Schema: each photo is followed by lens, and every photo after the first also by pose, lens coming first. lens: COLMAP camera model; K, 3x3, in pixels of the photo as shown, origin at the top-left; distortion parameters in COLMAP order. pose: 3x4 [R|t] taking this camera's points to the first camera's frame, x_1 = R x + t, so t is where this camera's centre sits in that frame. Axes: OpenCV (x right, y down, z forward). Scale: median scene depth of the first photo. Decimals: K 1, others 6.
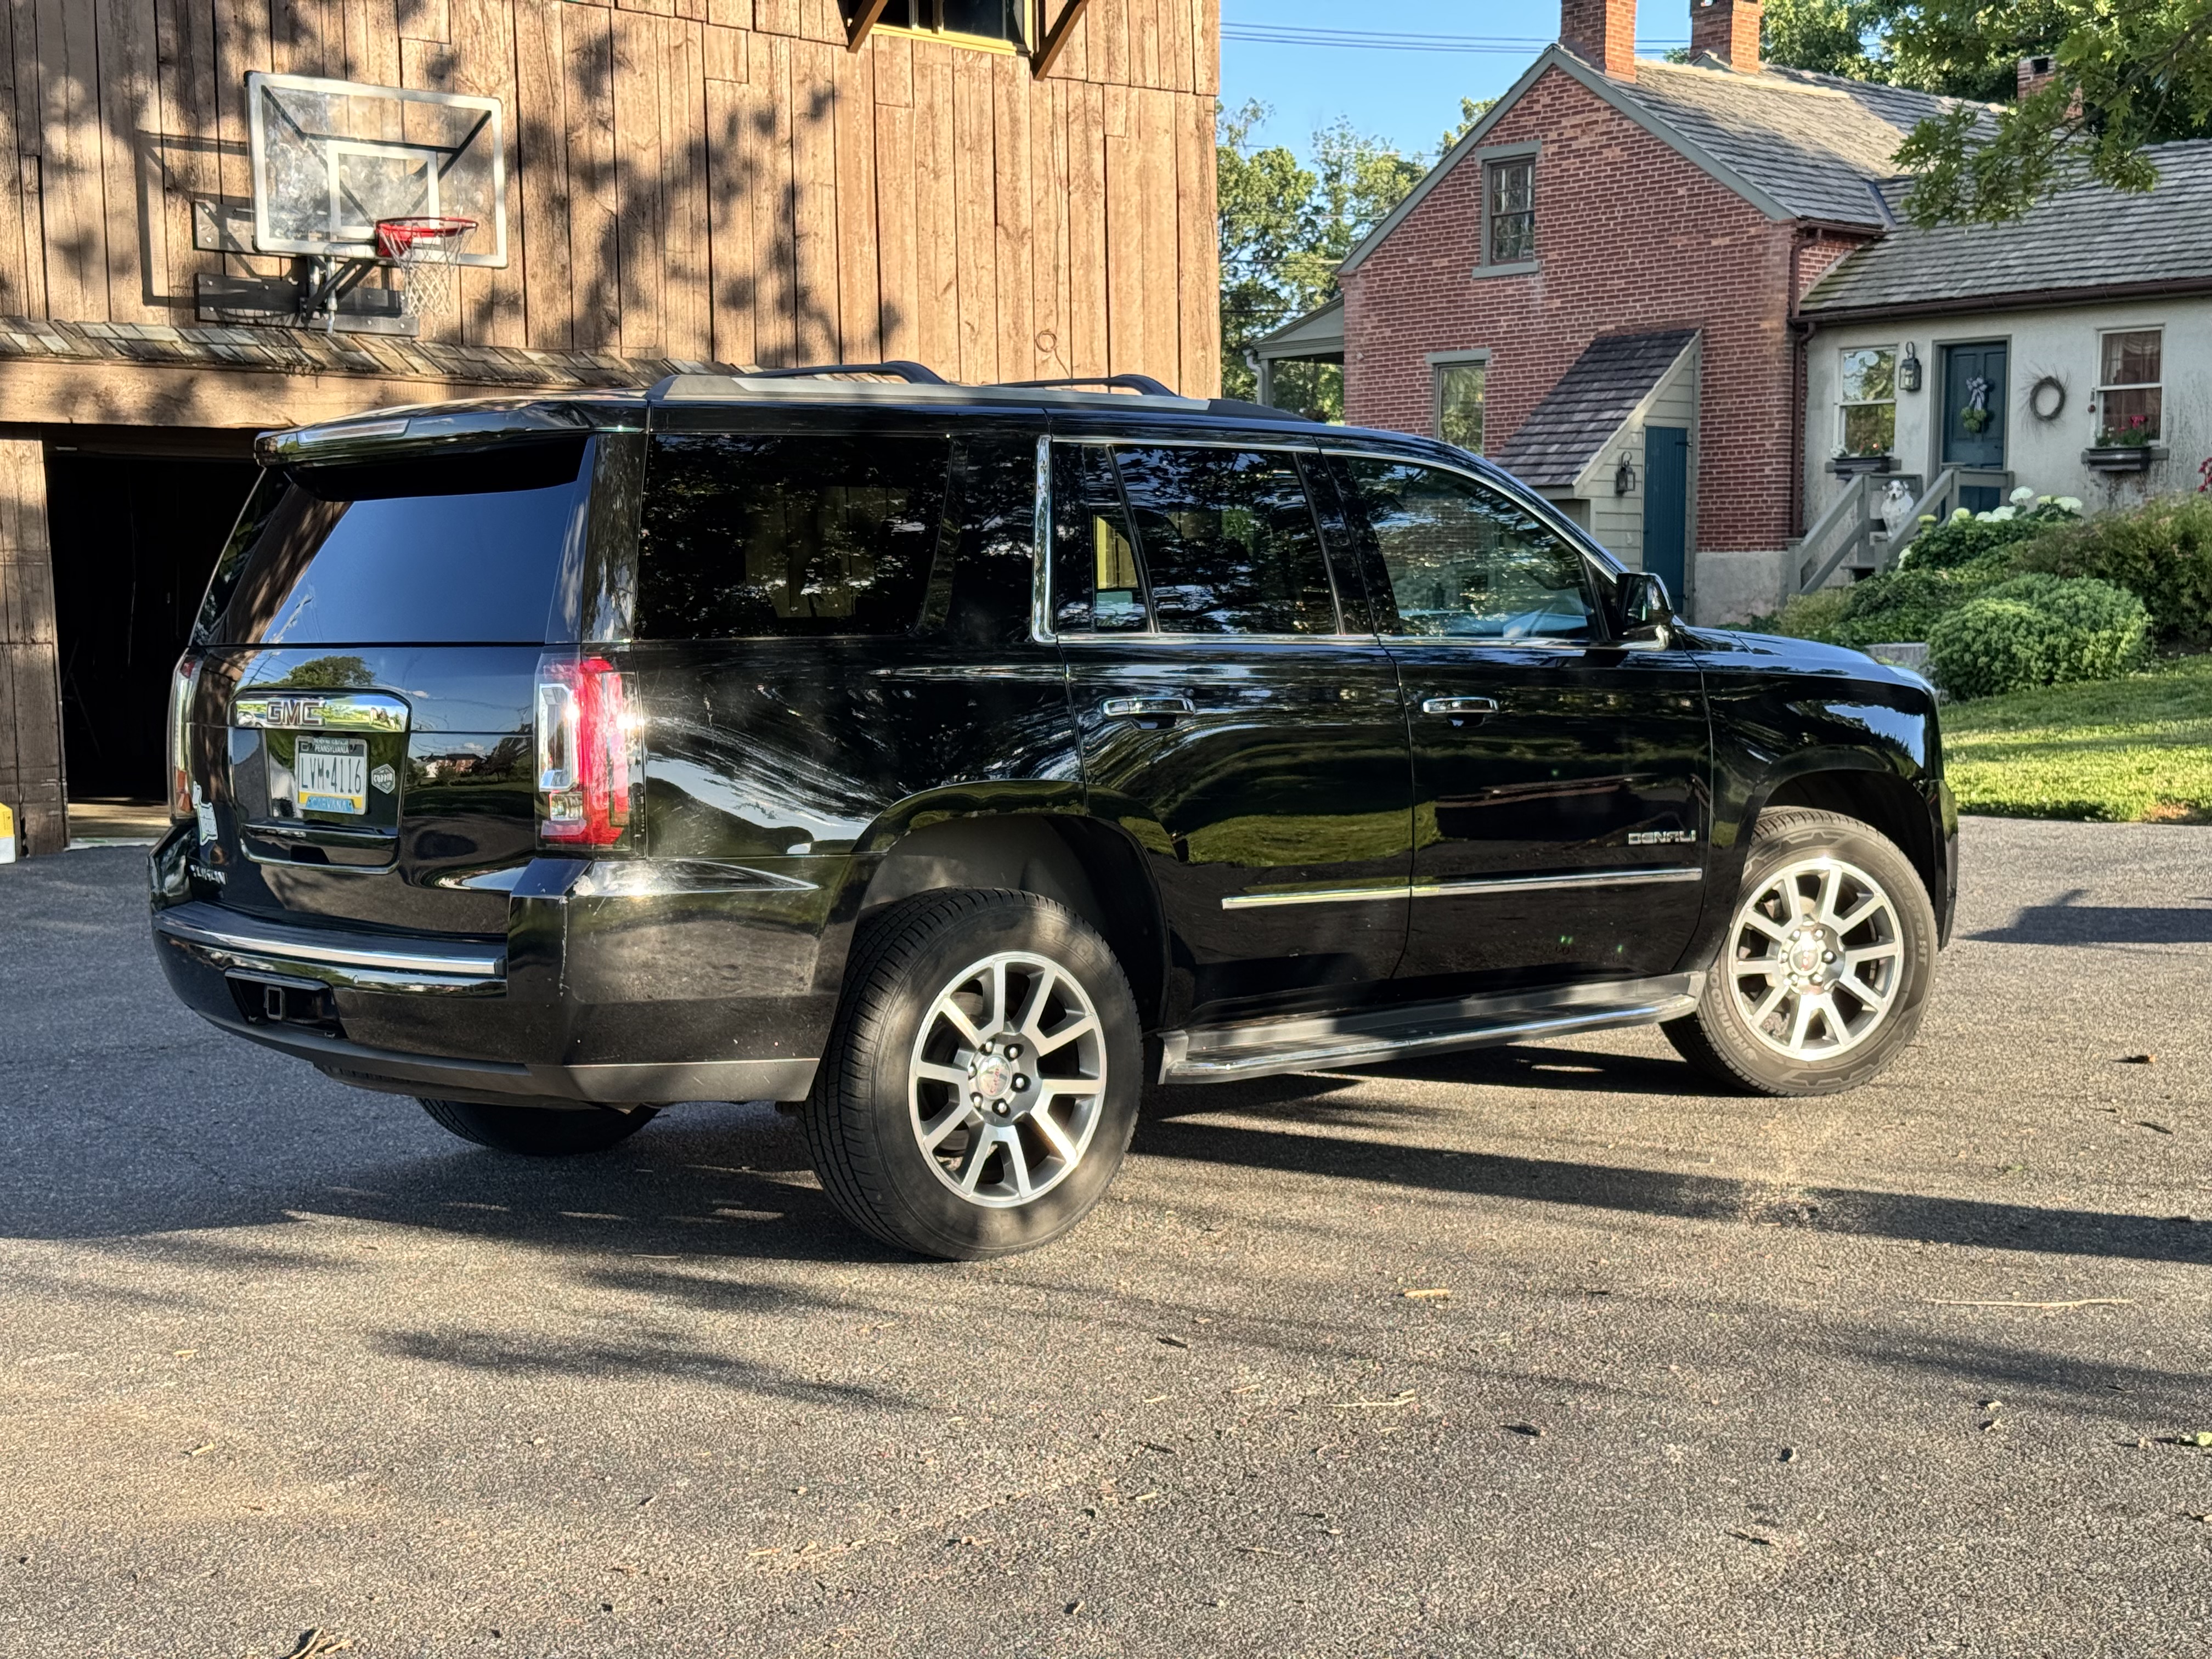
lens RADIAL K [[3017.6, 0, 1106.0], [0, 3017.6, 829.5], [0, 0, 1]] dist [0.192198, -0.428275]
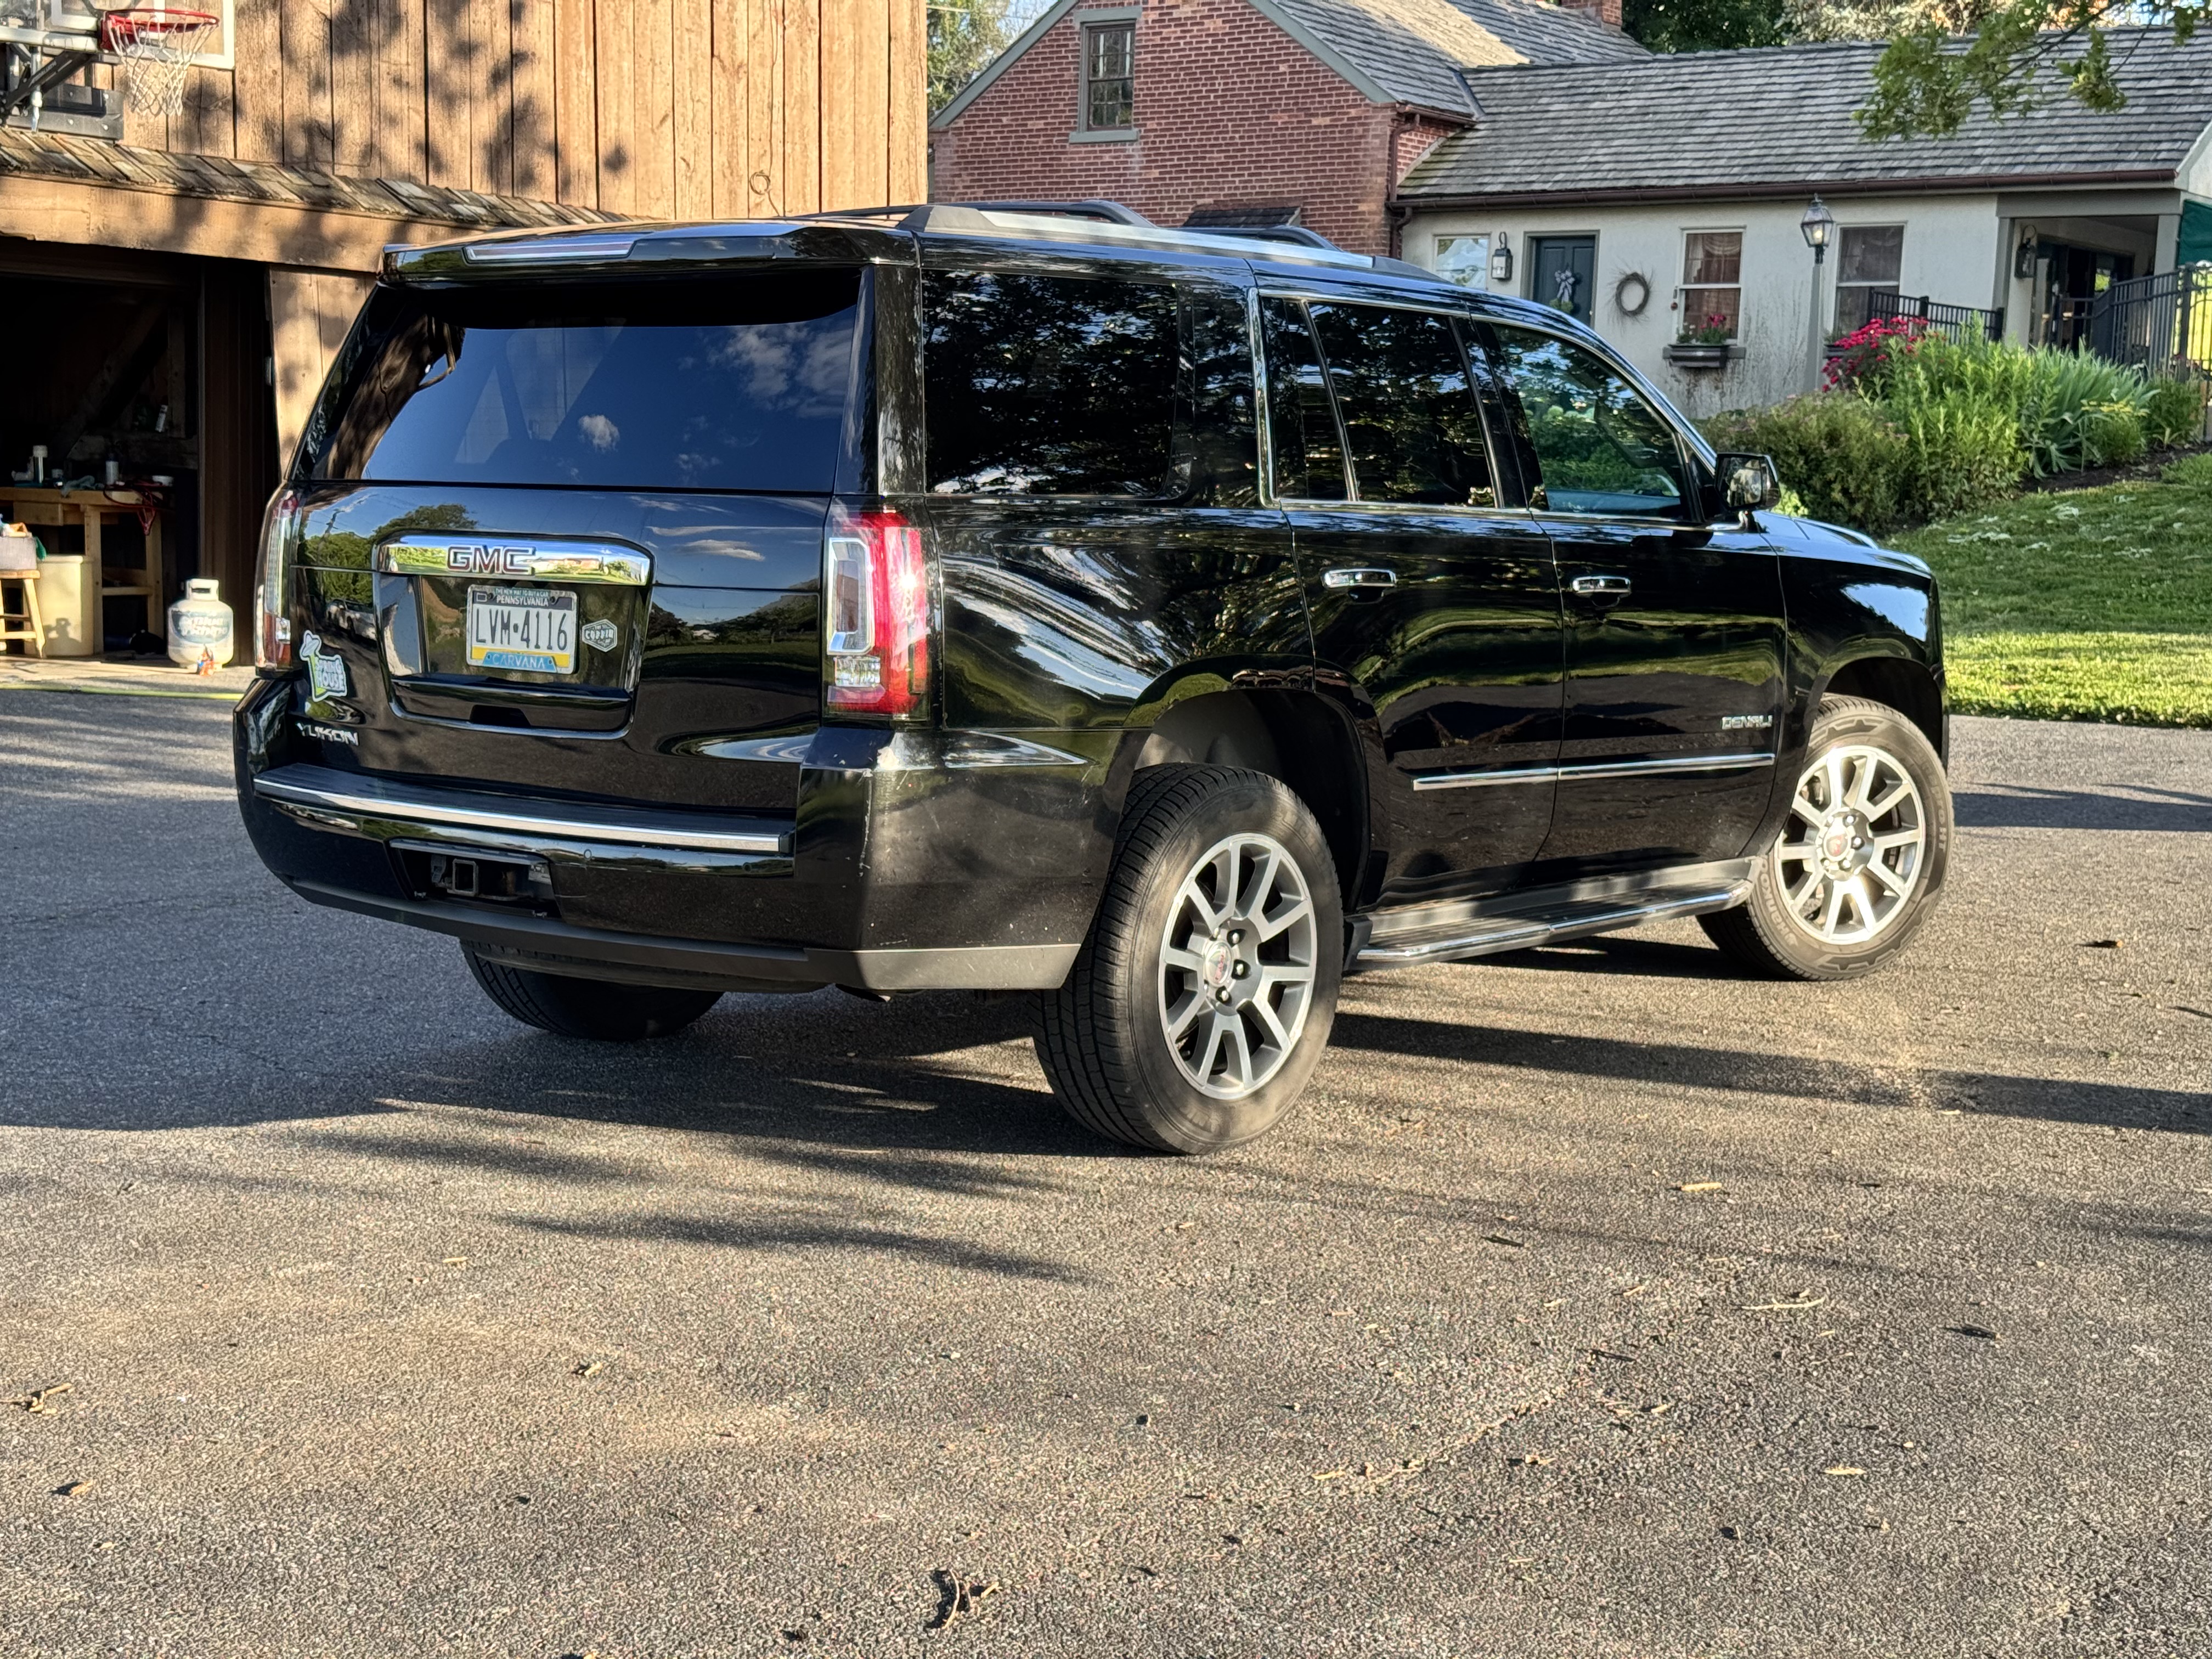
lens RADIAL K [[3017.6, 0, 1106.0], [0, 3017.6, 829.5], [0, 0, 1]] dist [0.192198, -0.428275]
pose [[0.982409, 0.012728, 0.186308, -0.196156], [-0.020986, 0.998880, 0.042417, -0.000191], [-0.185560, -0.045581, 0.981575, 0.055570]]
